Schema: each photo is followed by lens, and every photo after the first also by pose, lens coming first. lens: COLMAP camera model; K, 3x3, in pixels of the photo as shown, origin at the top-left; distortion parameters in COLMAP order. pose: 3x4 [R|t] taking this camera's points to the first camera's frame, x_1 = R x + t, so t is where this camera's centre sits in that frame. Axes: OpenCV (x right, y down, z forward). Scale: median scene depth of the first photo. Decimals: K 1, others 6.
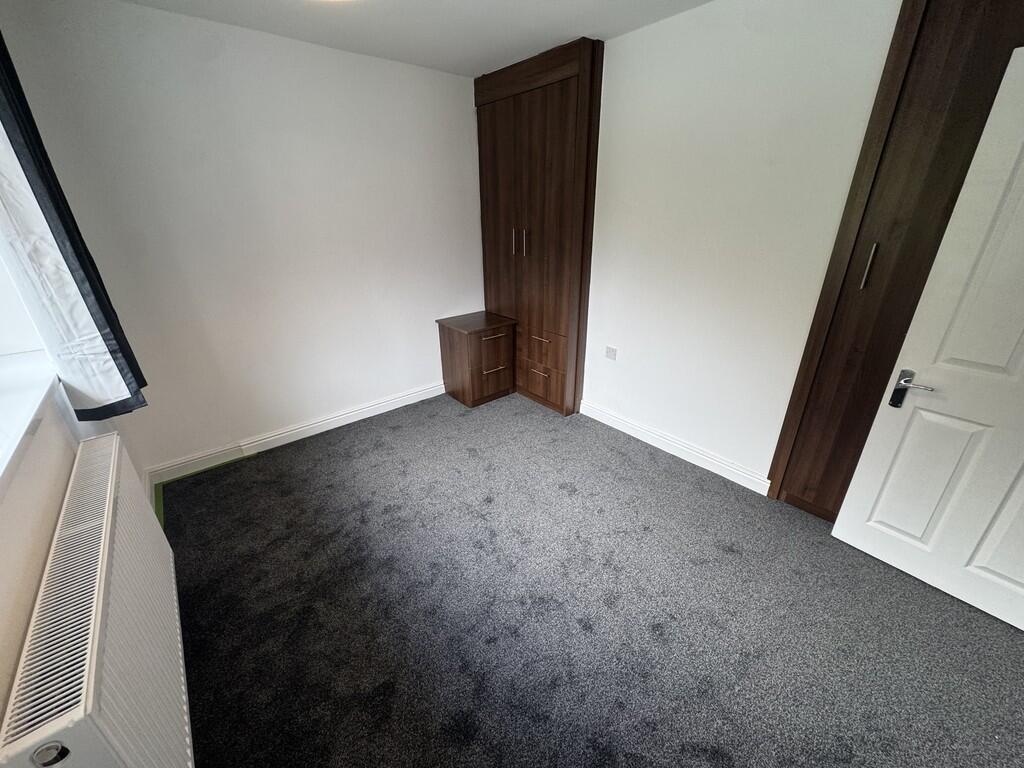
lens RADIAL K [[407.1, 0, 509.3], [0, 407.1, 382.8], [0, 0, 1]] dist [-0.000227, 0.000023]
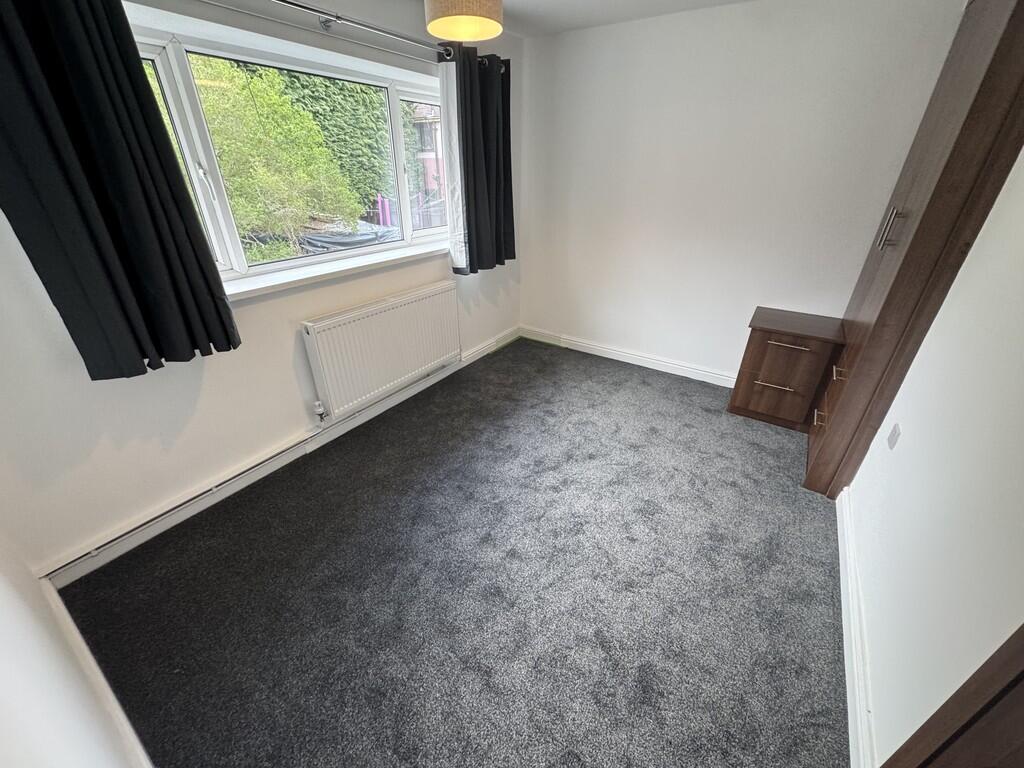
lens RADIAL K [[407.1, 0, 509.2], [0, 407.1, 381.2], [0, 0, 1]] dist [-0.000227, 0.000023]
pose [[0.275049, 0.457513, -0.845594, 0.645578], [-0.382791, 0.858912, 0.340207, -0.148219], [0.881940, 0.230113, 0.411375, 0.298783]]
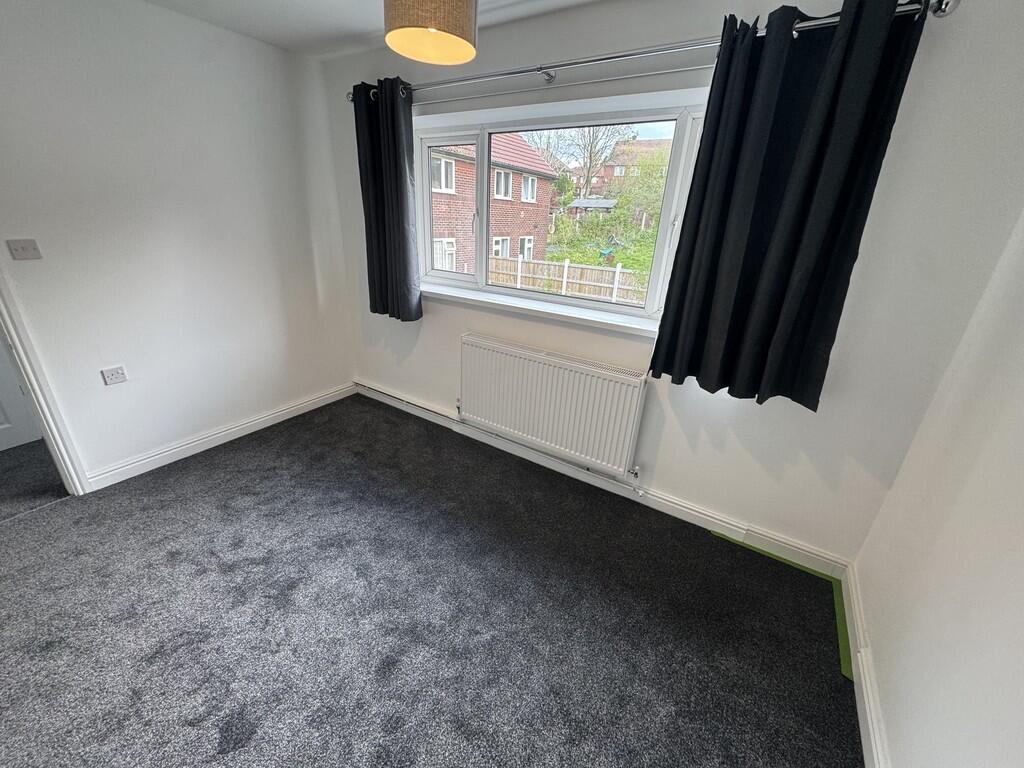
lens RADIAL K [[407.1, 0, 513.3], [0, 407.1, 383.1], [0, 0, 1]] dist [-0.000227, 0.000023]
pose [[-0.954240, 0.083672, -0.287096, -0.078260], [-0.148342, 0.701159, 0.697403, -0.461123], [0.259653, 0.708078, -0.656662, 1.071132]]
